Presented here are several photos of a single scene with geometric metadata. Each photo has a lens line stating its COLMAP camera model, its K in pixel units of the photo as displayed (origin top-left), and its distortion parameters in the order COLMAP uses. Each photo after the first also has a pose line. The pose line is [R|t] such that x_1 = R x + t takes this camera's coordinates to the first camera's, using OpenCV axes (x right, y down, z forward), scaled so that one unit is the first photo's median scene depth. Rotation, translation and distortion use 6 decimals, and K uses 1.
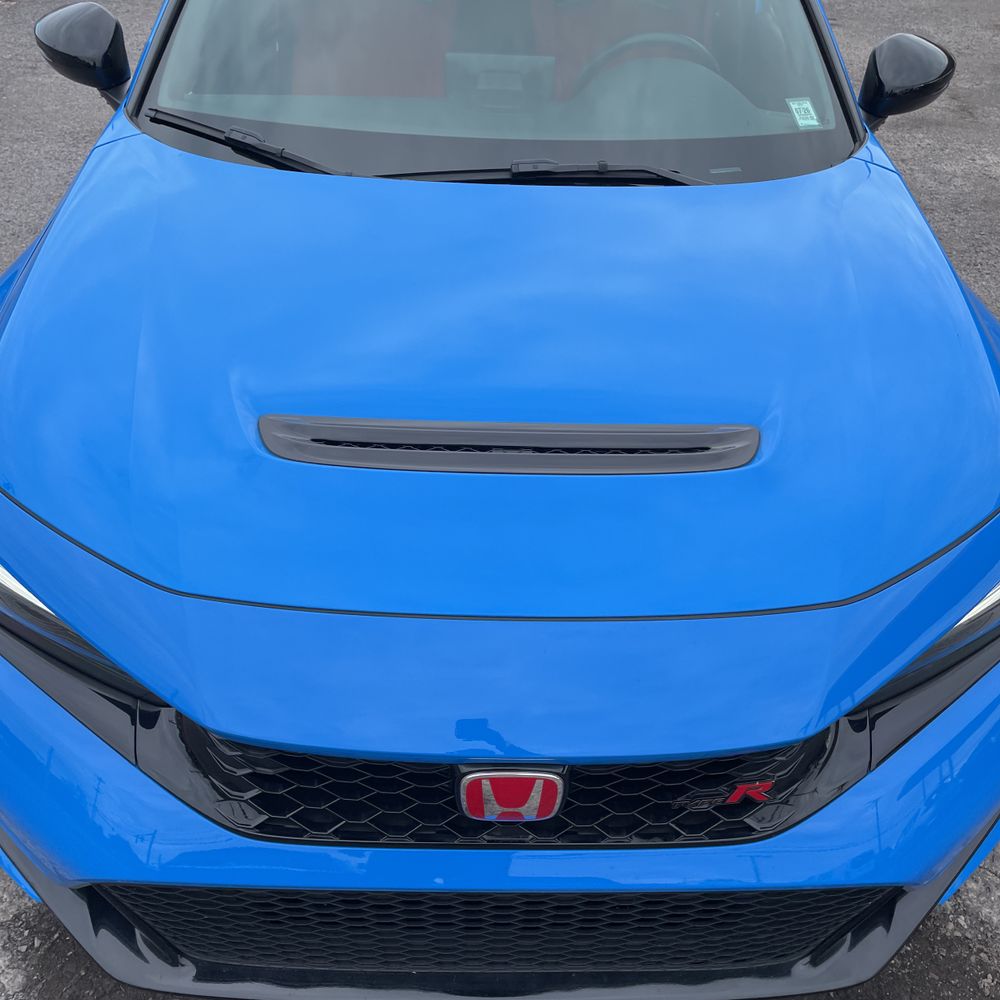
lens RADIAL K [[1009.3, 0, 508.1], [0, 1009.3, 501.3], [0, 0, 1]] dist [0.030557, 0.000000]
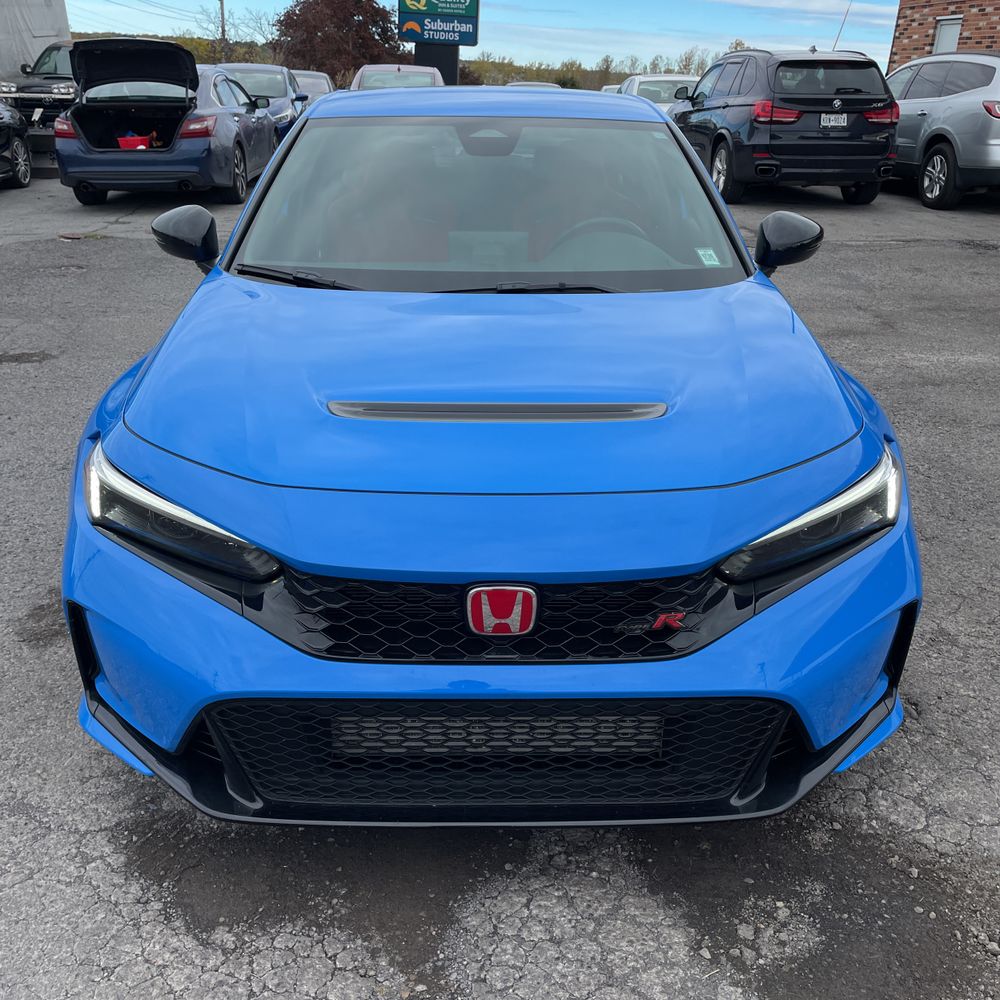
lens RADIAL K [[1009.3, 0, 497.0], [0, 1009.3, 498.9], [0, 0, 1]] dist [0.030557, 0.000000]
pose [[0.999616, -0.026241, -0.008888, 0.013009], [0.023094, 0.966418, -0.255936, 0.478004], [0.015306, 0.255632, 0.966653, -0.424967]]
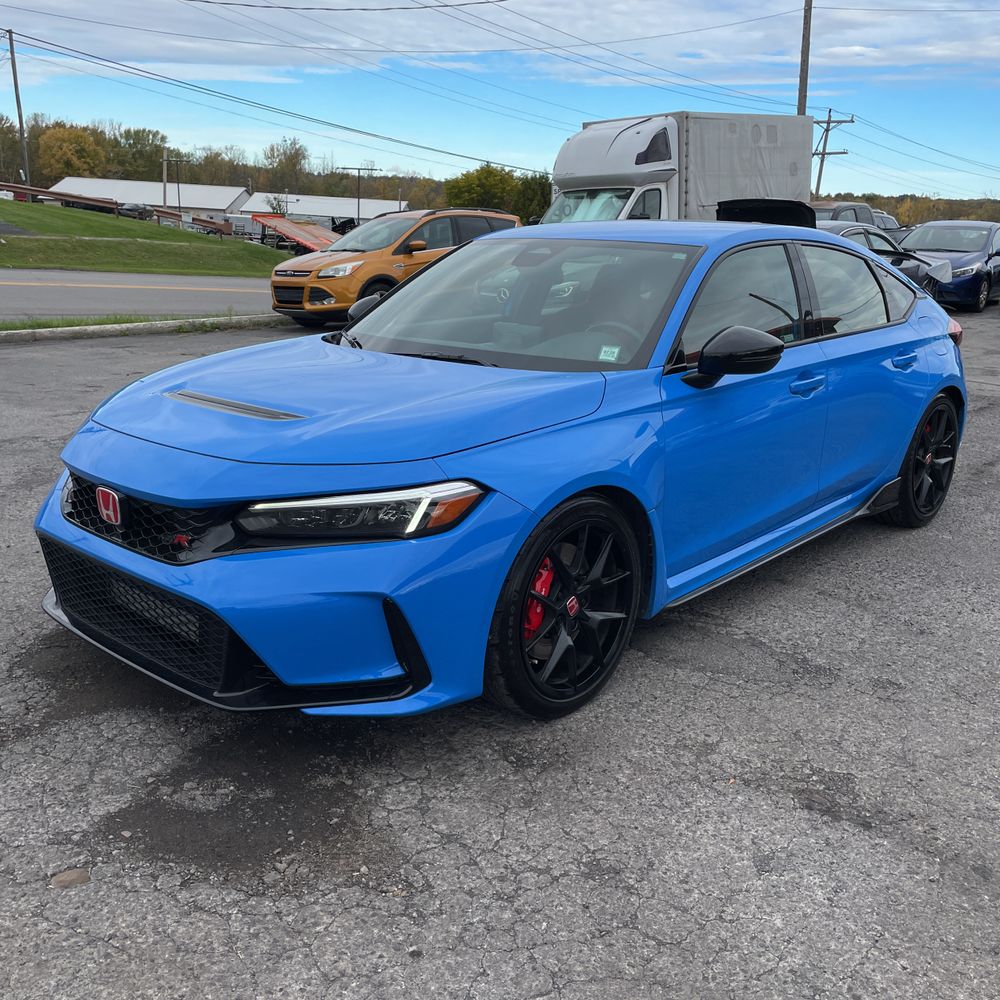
lens RADIAL K [[1009.3, 0, 510.1], [0, 1009.3, 507.2], [0, 0, 1]] dist [0.030557, 0.000000]
pose [[0.725348, 0.149837, -0.671877, 2.130592], [-0.406355, 0.881027, -0.242214, 0.457198], [0.555649, 0.448710, 0.699938, -0.126172]]
